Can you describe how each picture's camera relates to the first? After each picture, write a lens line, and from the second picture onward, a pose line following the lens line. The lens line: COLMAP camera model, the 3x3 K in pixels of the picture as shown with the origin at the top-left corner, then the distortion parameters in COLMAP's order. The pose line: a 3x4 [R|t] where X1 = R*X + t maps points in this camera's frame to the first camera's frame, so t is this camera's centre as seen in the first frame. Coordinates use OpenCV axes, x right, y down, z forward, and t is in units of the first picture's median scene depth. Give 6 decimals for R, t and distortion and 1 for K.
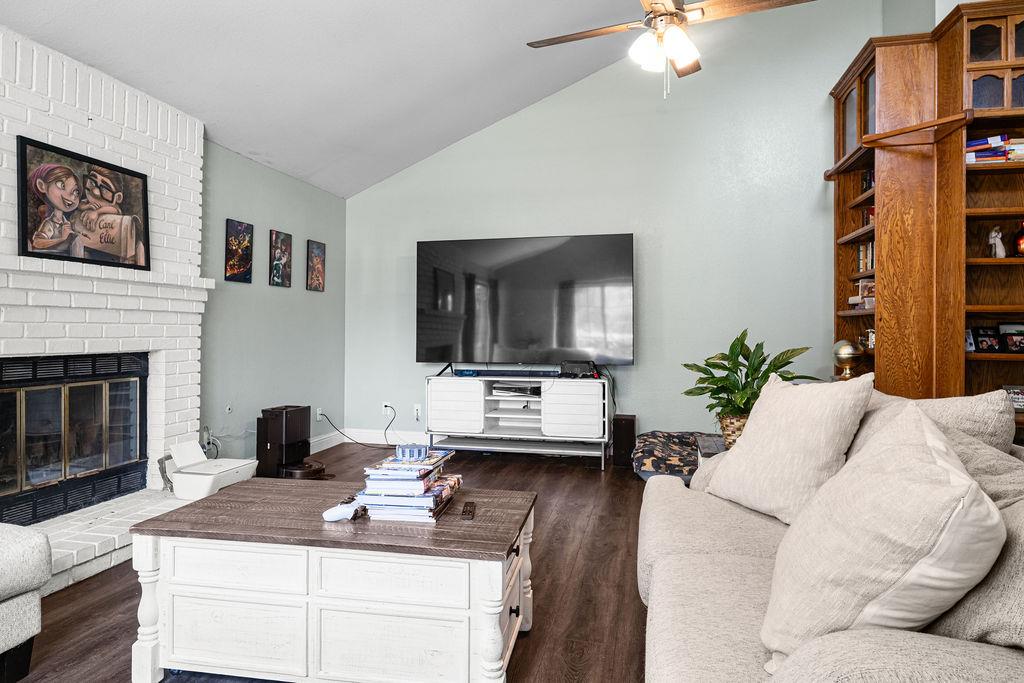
lens RADIAL K [[617.6, 0, 516.8], [0, 617.6, 336.9], [0, 0, 1]] dist [-0.005332, 0.002037]
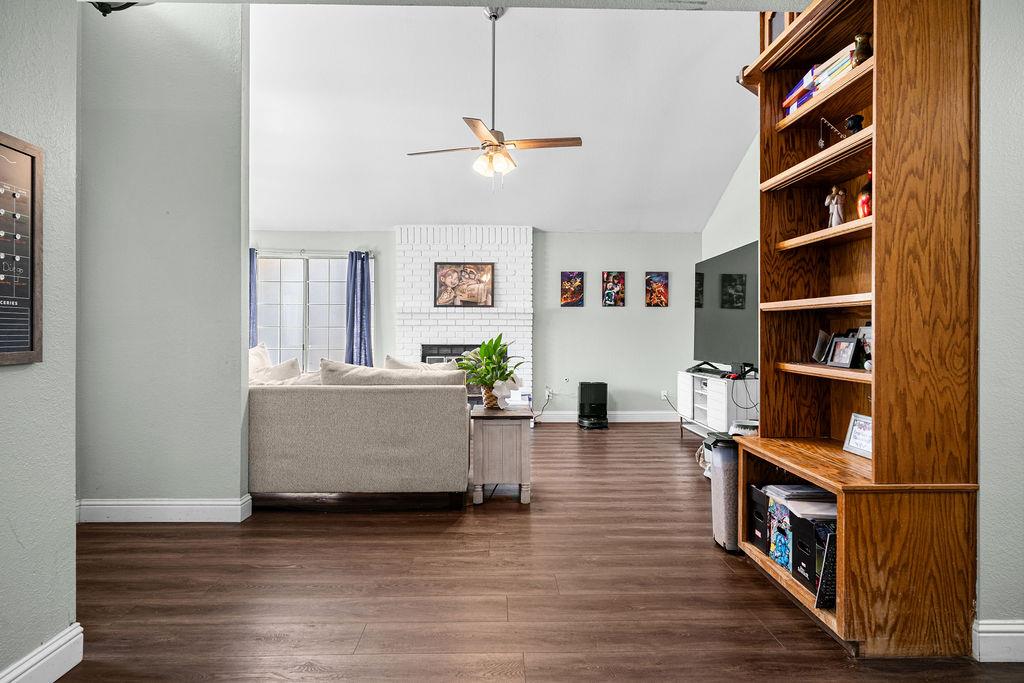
lens RADIAL K [[617.6, 0, 510.4], [0, 617.6, 338.8], [0, 0, 1]] dist [-0.005332, 0.002037]
pose [[0.262341, 0.003246, -0.964970, 1.420388], [-0.010448, 0.999945, 0.000523, 0.001209], [0.964919, 0.009945, 0.262360, 0.469000]]
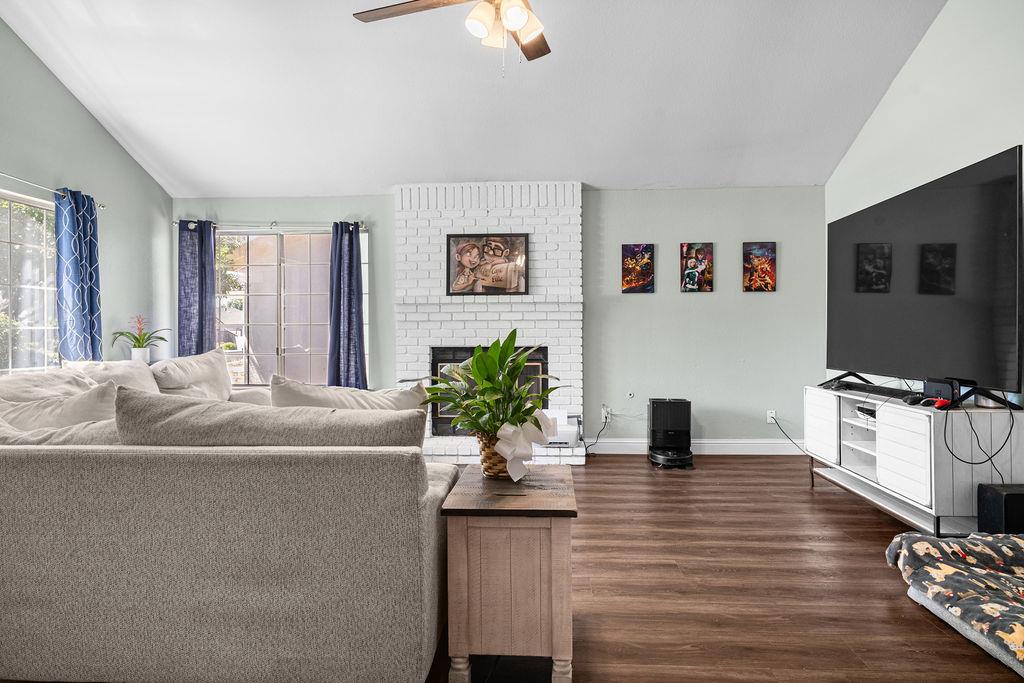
lens RADIAL K [[617.6, 0, 505.2], [0, 617.6, 337.2], [0, 0, 1]] dist [-0.005332, 0.002037]
pose [[0.169170, 0.001094, -0.985586, 0.879796], [-0.002895, 0.999996, 0.000613, -0.001108], [0.985583, 0.002749, 0.169173, 0.647111]]
